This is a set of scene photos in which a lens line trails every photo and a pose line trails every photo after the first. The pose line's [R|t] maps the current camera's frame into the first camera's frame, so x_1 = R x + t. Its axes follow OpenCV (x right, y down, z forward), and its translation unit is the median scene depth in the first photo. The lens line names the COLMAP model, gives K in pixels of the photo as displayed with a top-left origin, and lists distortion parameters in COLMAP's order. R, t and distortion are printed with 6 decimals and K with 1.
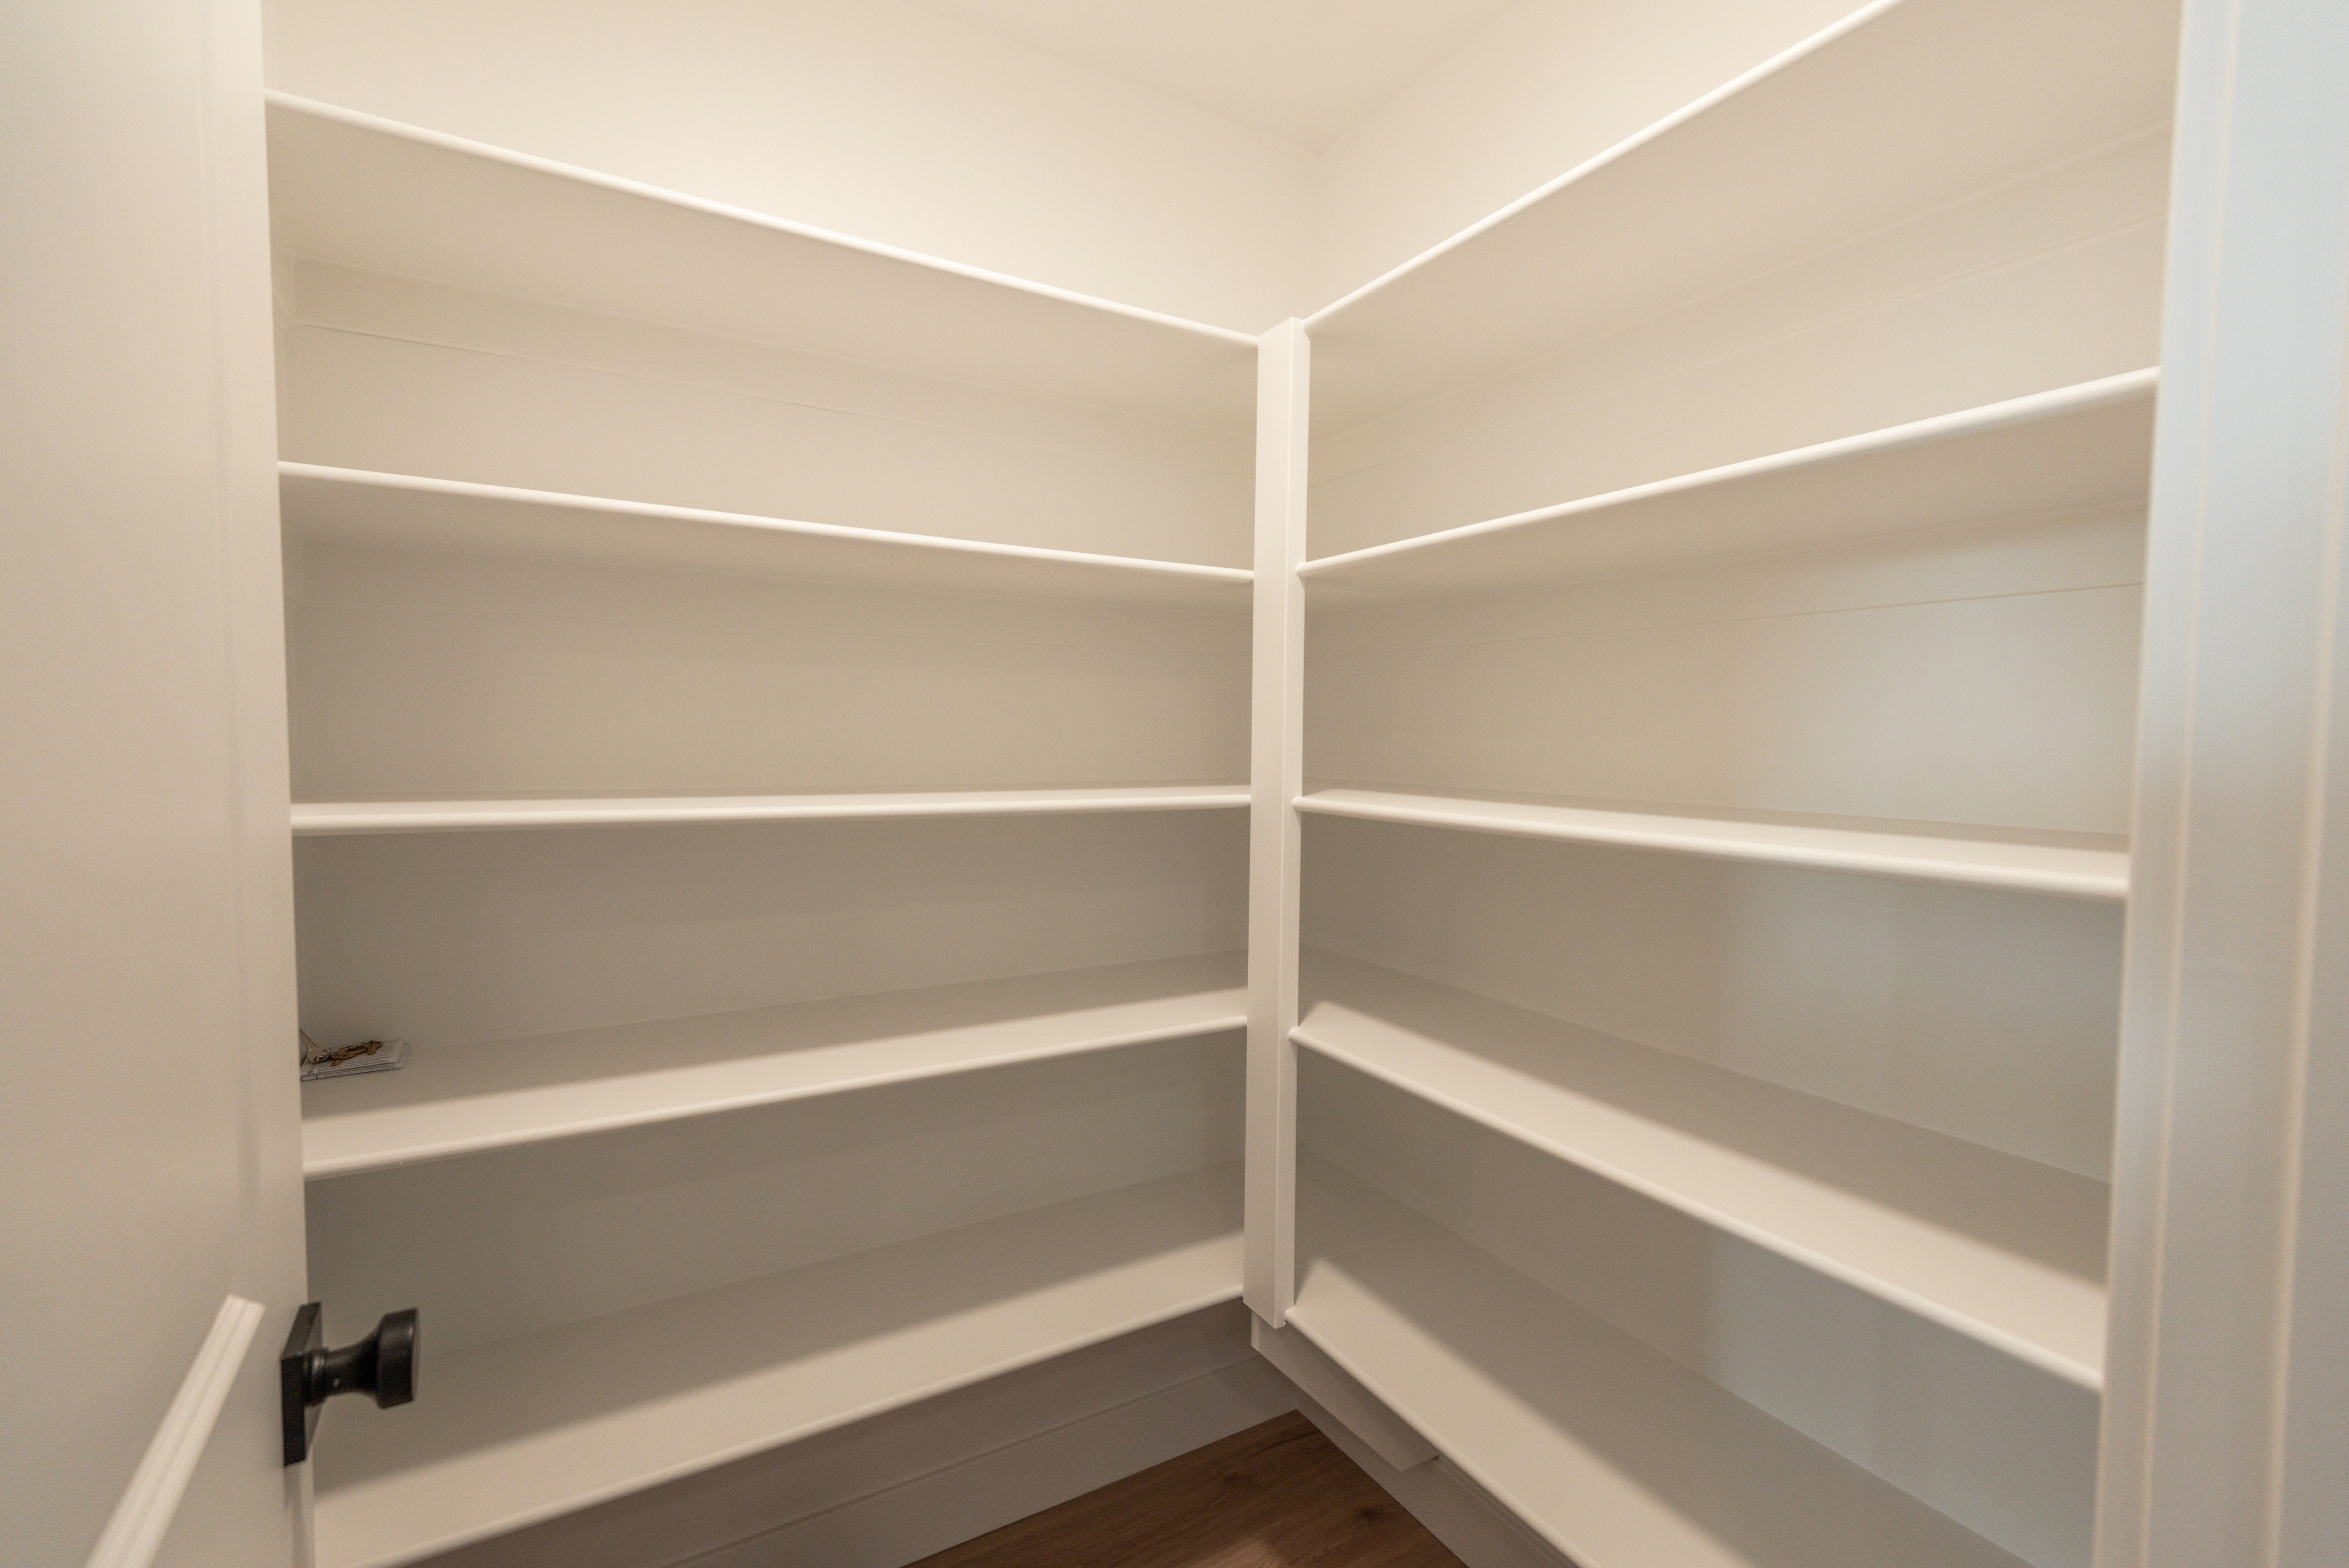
lens RADIAL K [[1073.0, 0, 1174.5], [0, 1073.0, 784.0], [0, 0, 1]] dist [-0.035781, -0.006605]
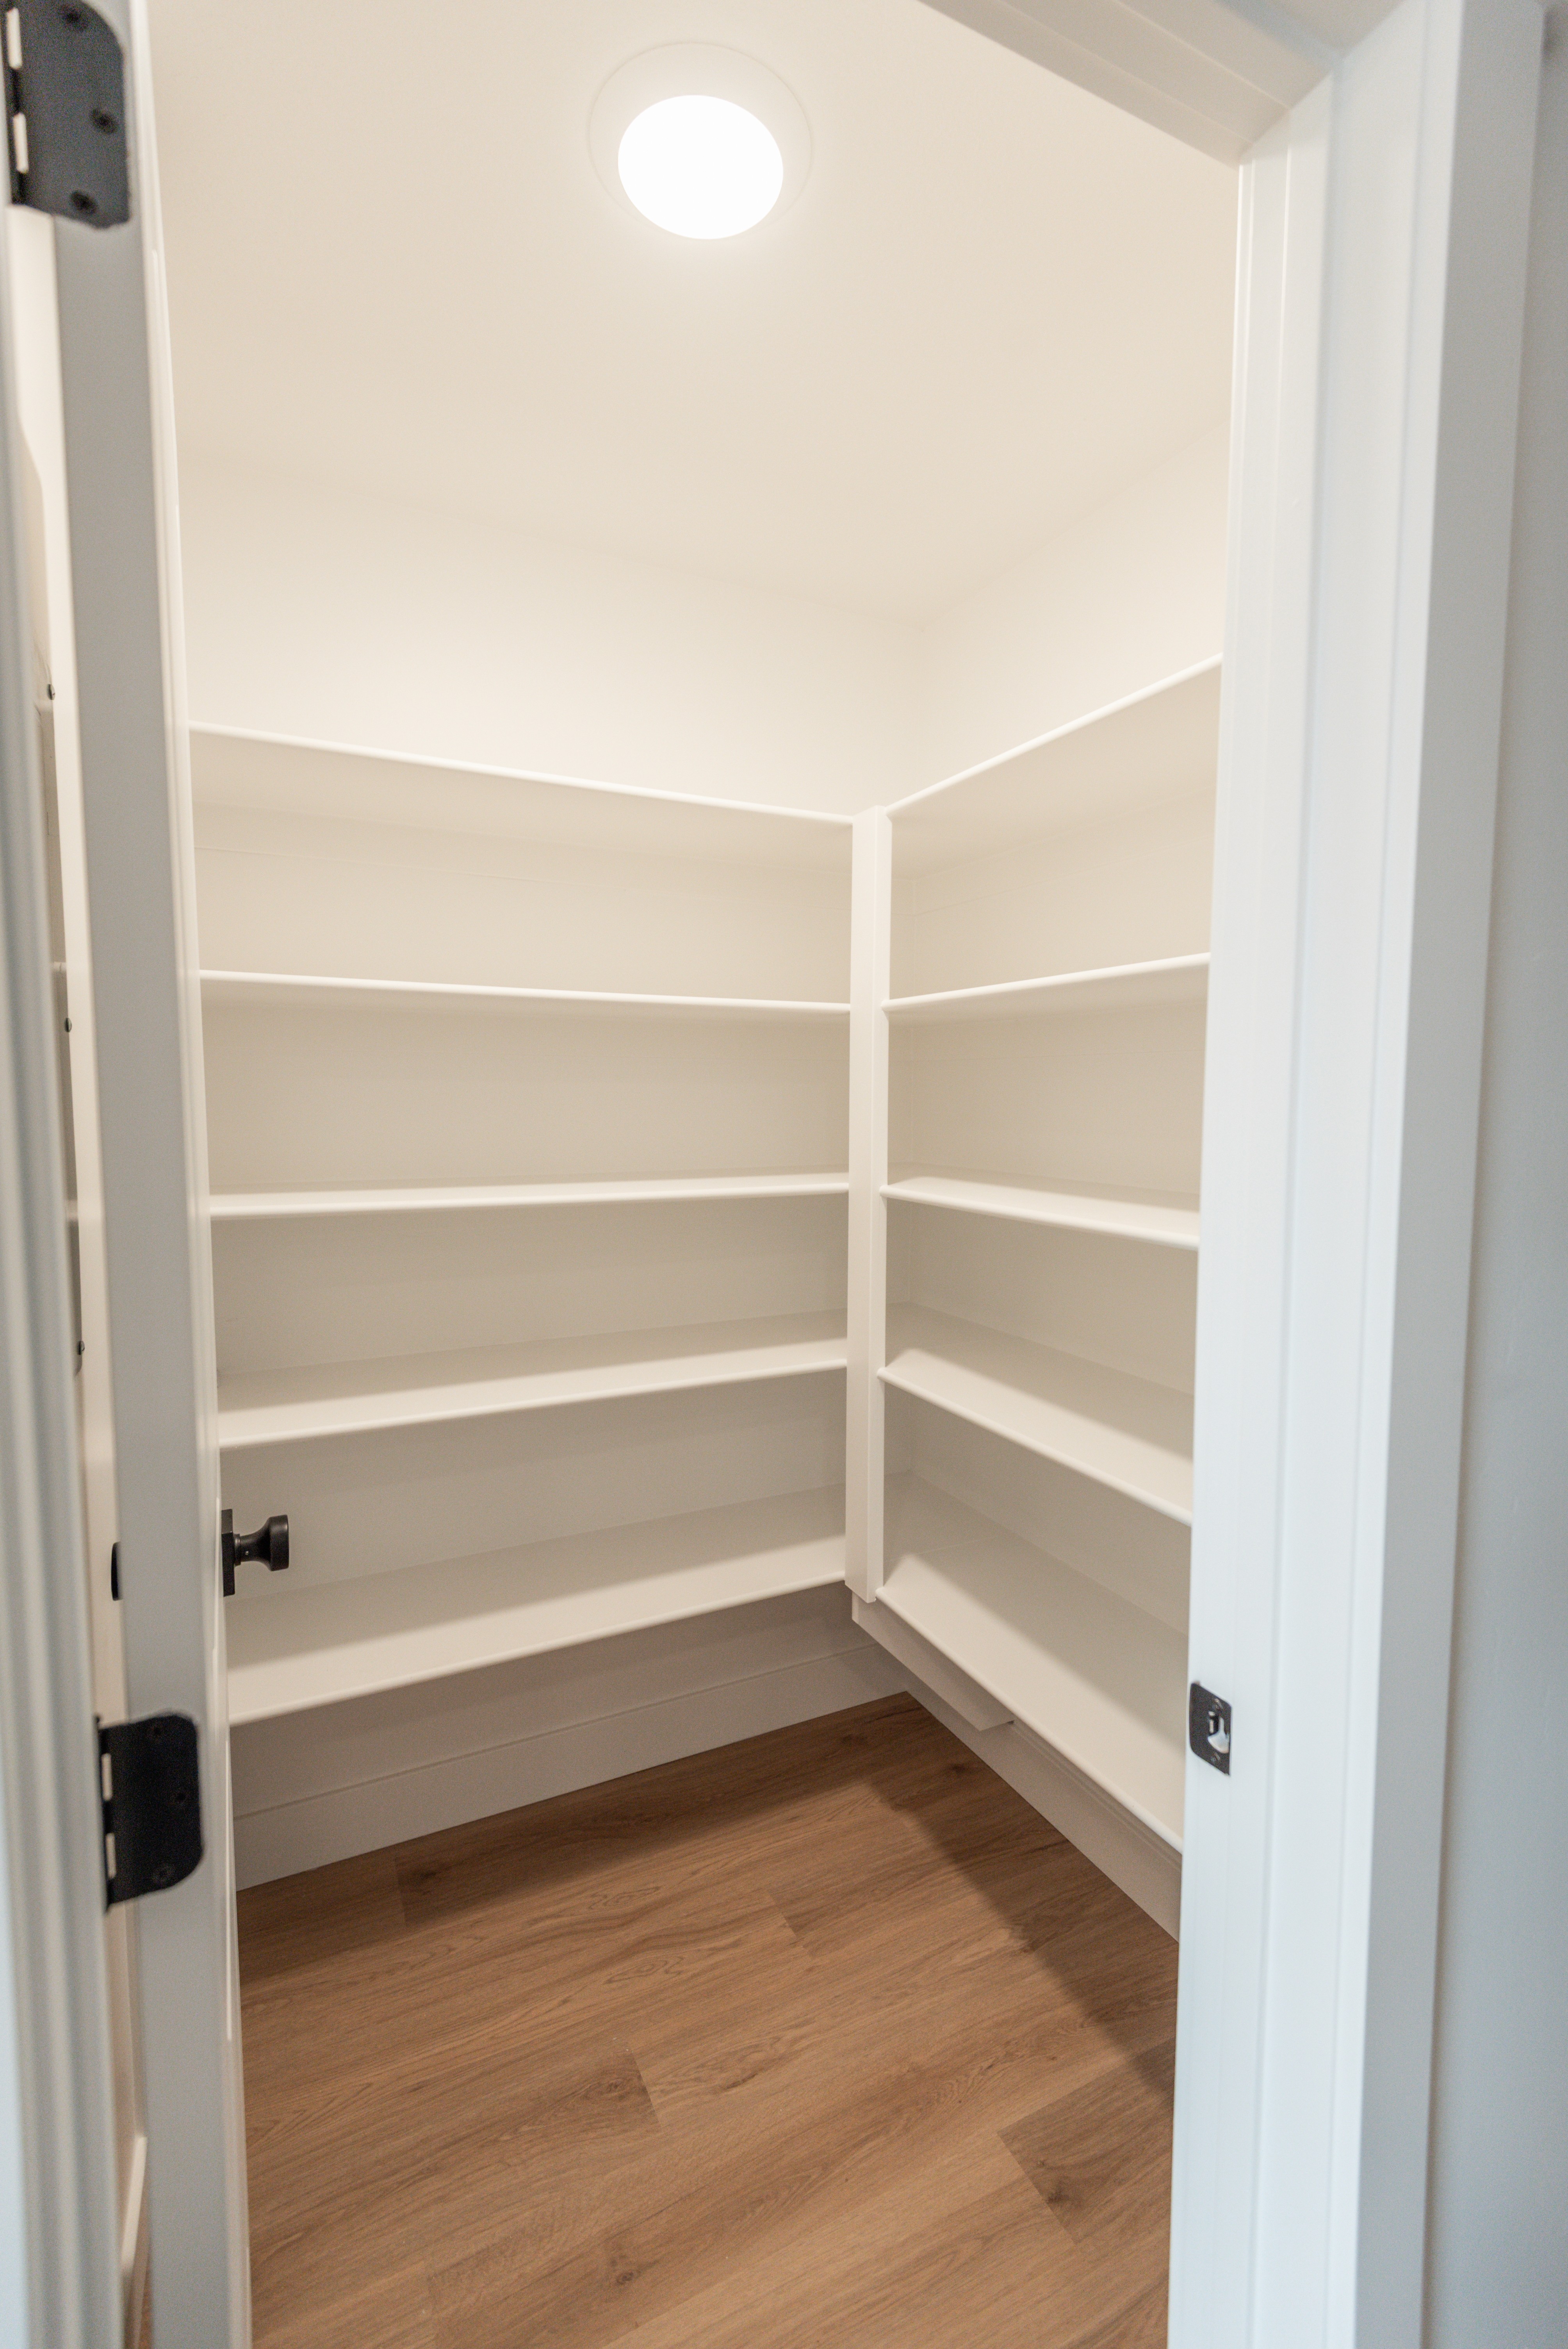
lens RADIAL K [[1073.0, 0, 782.6], [0, 1073.0, 1233.6], [0, 0, 1]] dist [-0.035781, -0.006605]
pose [[0.998326, 0.007263, -0.057388, 0.065070], [-0.002306, 0.996293, 0.085989, -0.038500], [0.057800, -0.085713, 0.994642, -0.246647]]
